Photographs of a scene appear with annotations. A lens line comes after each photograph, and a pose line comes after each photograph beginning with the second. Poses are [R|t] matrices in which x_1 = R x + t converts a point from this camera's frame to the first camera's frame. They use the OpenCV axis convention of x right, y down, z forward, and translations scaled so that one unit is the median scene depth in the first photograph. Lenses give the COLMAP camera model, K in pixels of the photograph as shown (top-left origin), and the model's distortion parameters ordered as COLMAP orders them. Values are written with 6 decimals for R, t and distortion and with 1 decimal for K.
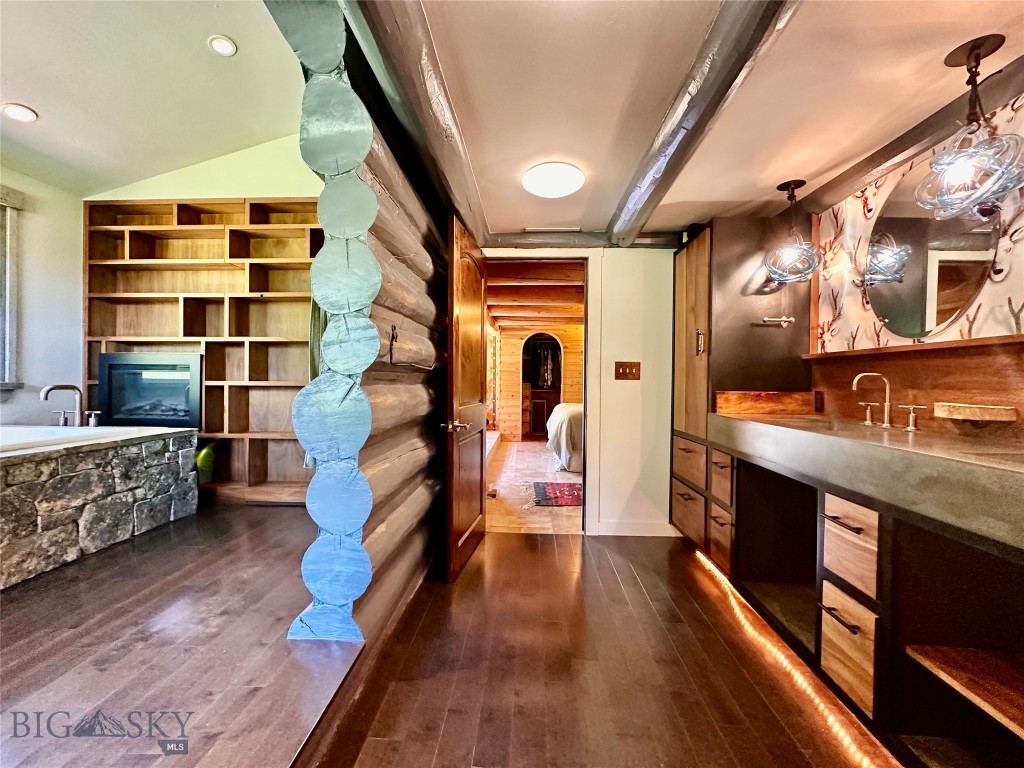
lens RADIAL K [[409.4, 0, 512.0], [0, 409.4, 383.2], [0, 0, 1]] dist [-0.007765, 0.001908]
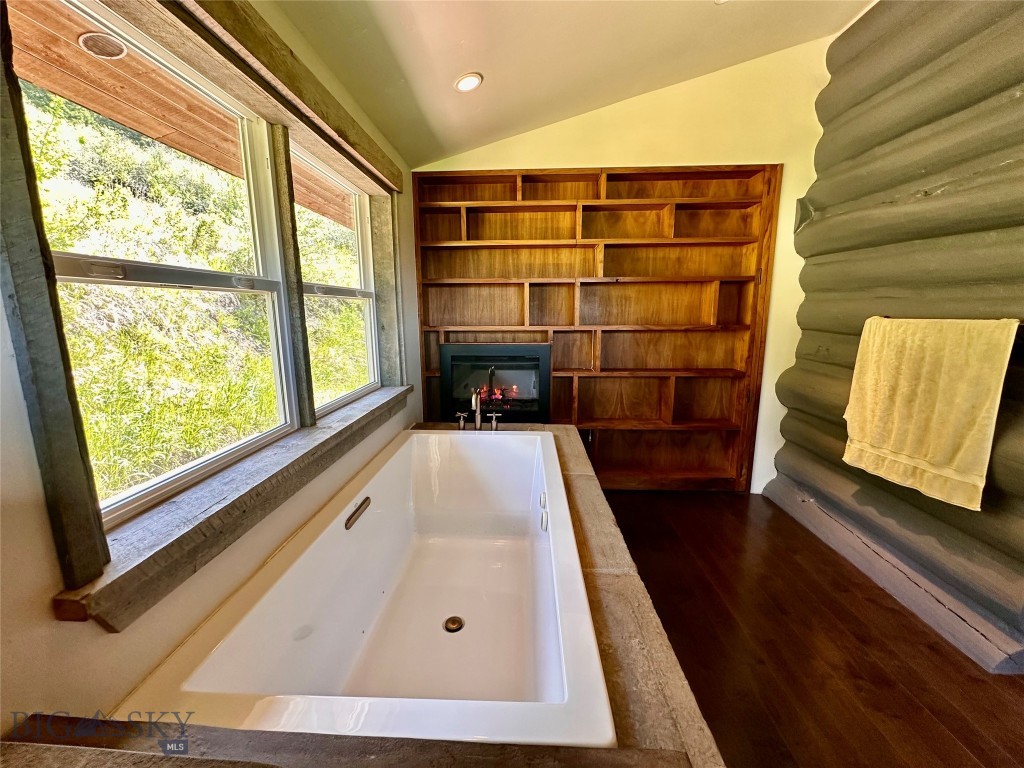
lens RADIAL K [[409.4, 0, 509.1], [0, 409.4, 385.3], [0, 0, 1]] dist [-0.007765, 0.001908]
pose [[0.999850, -0.009914, -0.014168, -0.982418], [0.012240, 0.984510, 0.174901, -0.168644], [0.012214, -0.175048, 0.984484, 0.047586]]
